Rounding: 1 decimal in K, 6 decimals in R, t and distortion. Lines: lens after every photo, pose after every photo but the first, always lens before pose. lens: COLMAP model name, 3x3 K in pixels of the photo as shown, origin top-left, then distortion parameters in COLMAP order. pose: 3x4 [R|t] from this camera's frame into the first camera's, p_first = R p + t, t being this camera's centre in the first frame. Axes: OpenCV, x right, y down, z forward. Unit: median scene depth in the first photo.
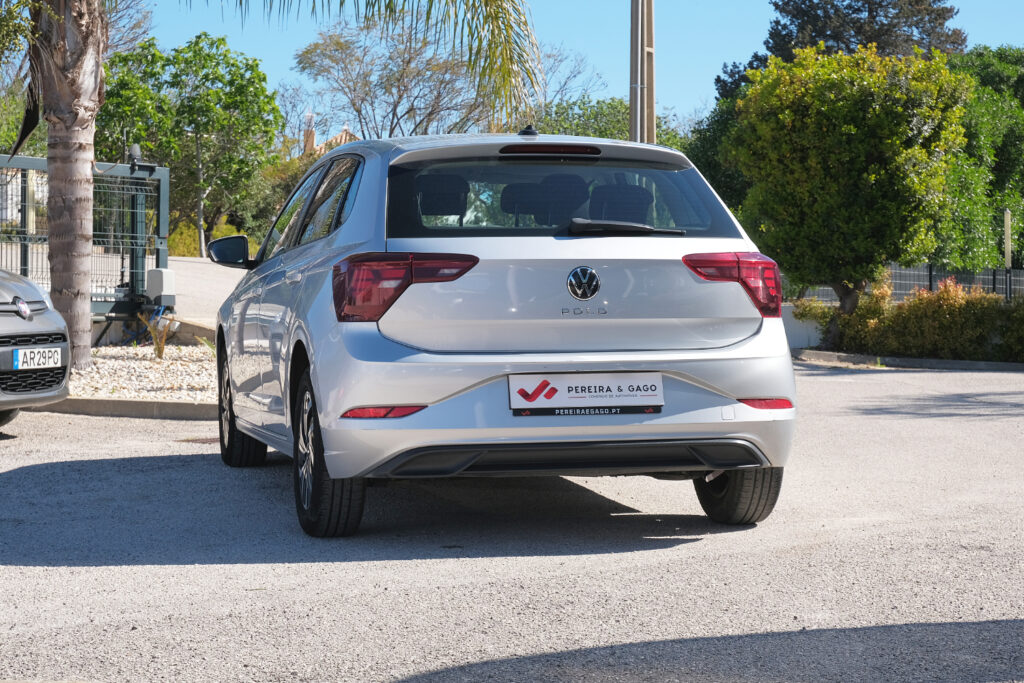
lens RADIAL K [[1864.1, 0, 512.2], [0, 1864.1, 340.8], [0, 0, 1]] dist [-0.054055, 0.000000]
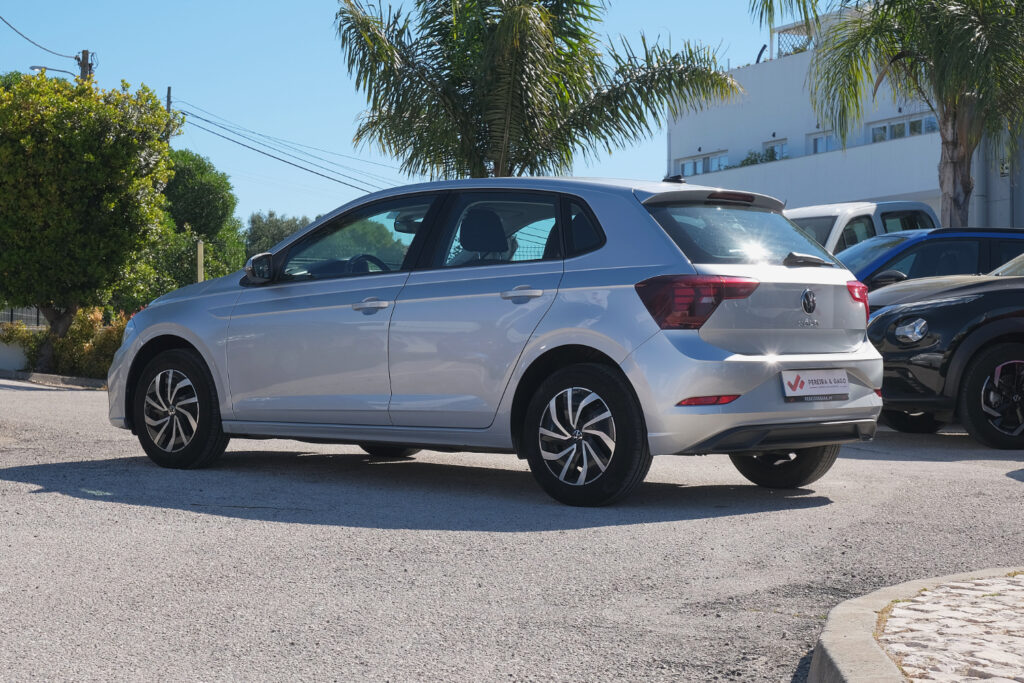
lens RADIAL K [[1864.1, 0, 512.1], [0, 1864.1, 341.6], [0, 0, 1]] dist [-0.054055, 0.000000]
pose [[0.867013, 0.004515, 0.498264, -0.125073], [0.002550, 0.999906, -0.013498, 0.002285], [-0.498278, 0.012973, 0.866920, -0.005646]]
